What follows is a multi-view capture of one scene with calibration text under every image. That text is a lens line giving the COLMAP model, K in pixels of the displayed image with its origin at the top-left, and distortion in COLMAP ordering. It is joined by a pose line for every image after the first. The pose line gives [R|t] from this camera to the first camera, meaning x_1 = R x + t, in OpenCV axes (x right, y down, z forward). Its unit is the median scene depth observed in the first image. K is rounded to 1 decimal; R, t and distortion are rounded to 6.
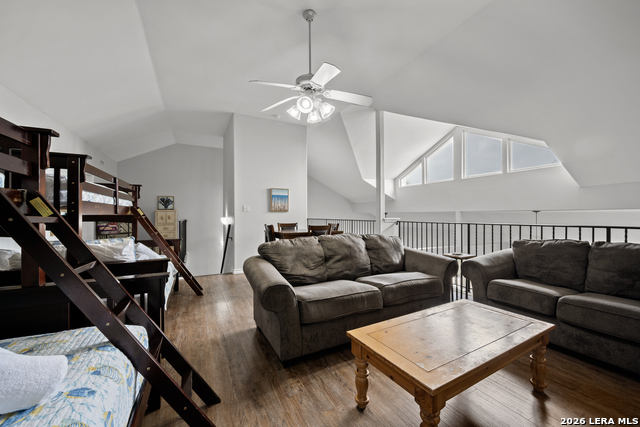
lens RADIAL K [[255.0, 0, 324.3], [0, 255.0, 215.4], [0, 0, 1]] dist [-0.000046, -0.000907]
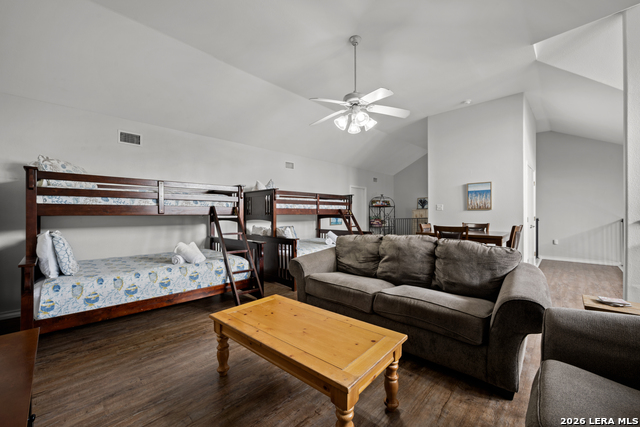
lens RADIAL K [[255.0, 0, 322.4], [0, 255.0, 214.3], [0, 0, 1]] dist [-0.000046, -0.000907]
pose [[0.340107, 0.000669, -0.940386, 0.851897], [0.002250, 0.999996, 0.001525, -0.003658], [0.940384, -0.002635, 0.340105, 0.414424]]
